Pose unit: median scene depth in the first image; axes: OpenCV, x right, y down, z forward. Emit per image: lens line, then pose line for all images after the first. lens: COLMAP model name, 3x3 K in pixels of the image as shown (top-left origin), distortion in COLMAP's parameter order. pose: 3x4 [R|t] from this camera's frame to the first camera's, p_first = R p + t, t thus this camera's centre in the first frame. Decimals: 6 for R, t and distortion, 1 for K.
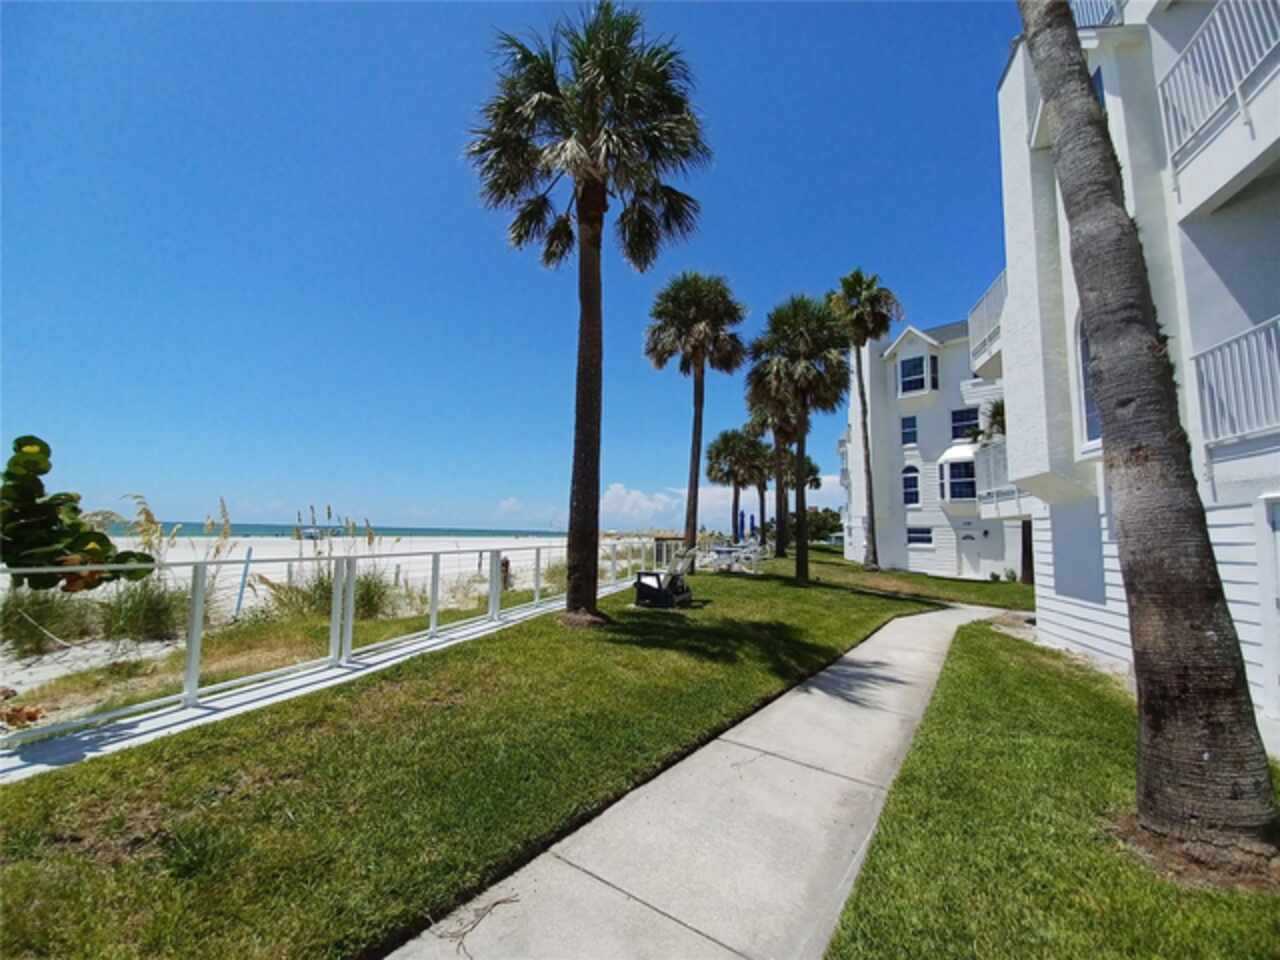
lens RADIAL K [[506.1, 0, 640.0], [0, 506.1, 480.0], [0, 0, 1]] dist [0.021071, -0.020335]
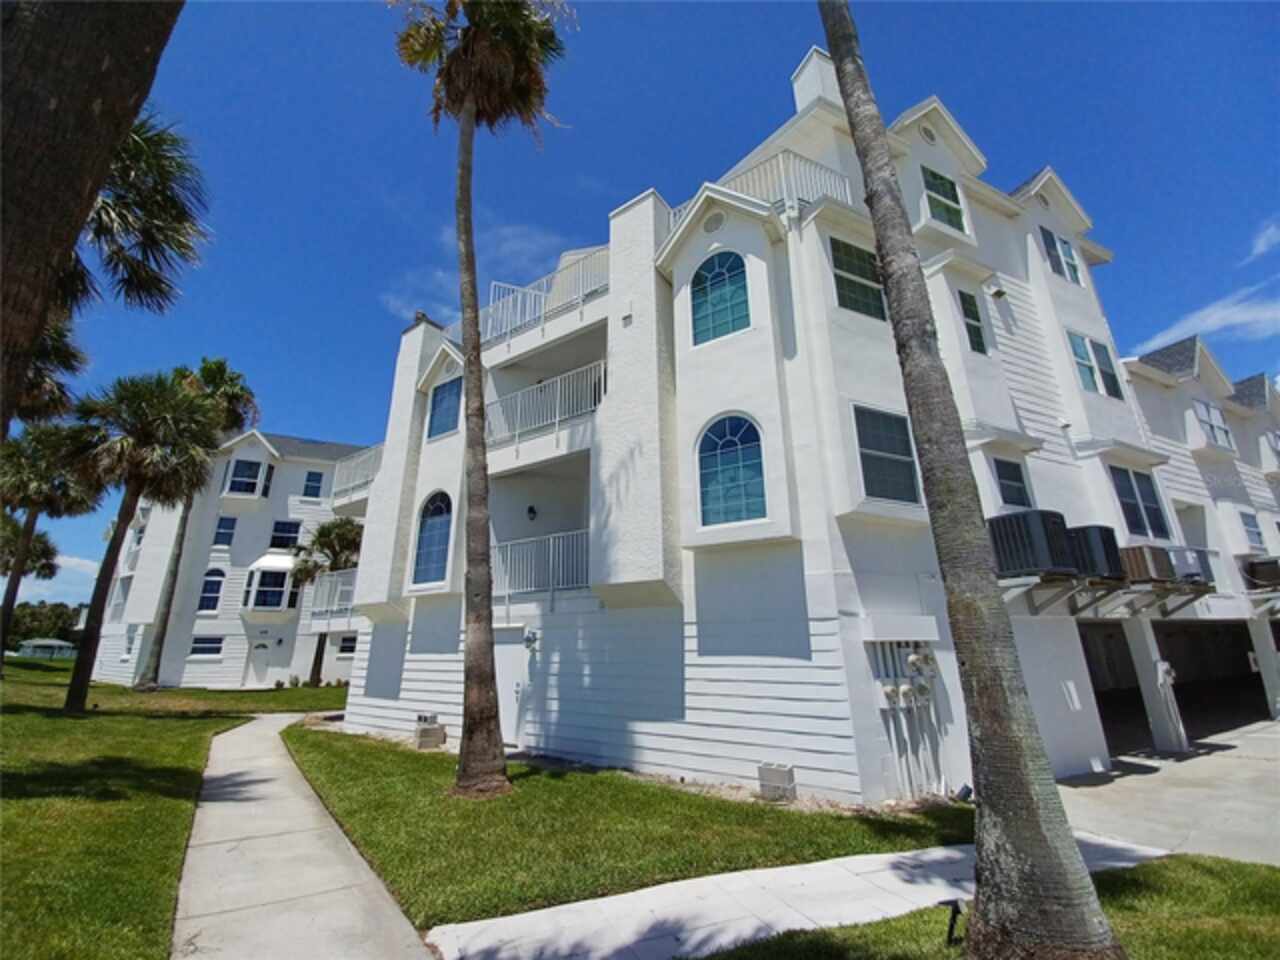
lens RADIAL K [[506.1, 0, 640.0], [0, 506.1, 480.0], [0, 0, 1]] dist [0.021071, -0.020335]
pose [[0.319889, 0.261818, 0.910562, -0.129383], [-0.080582, 0.965096, -0.249190, -0.016445], [-0.944022, 0.006338, 0.329821, -0.059618]]
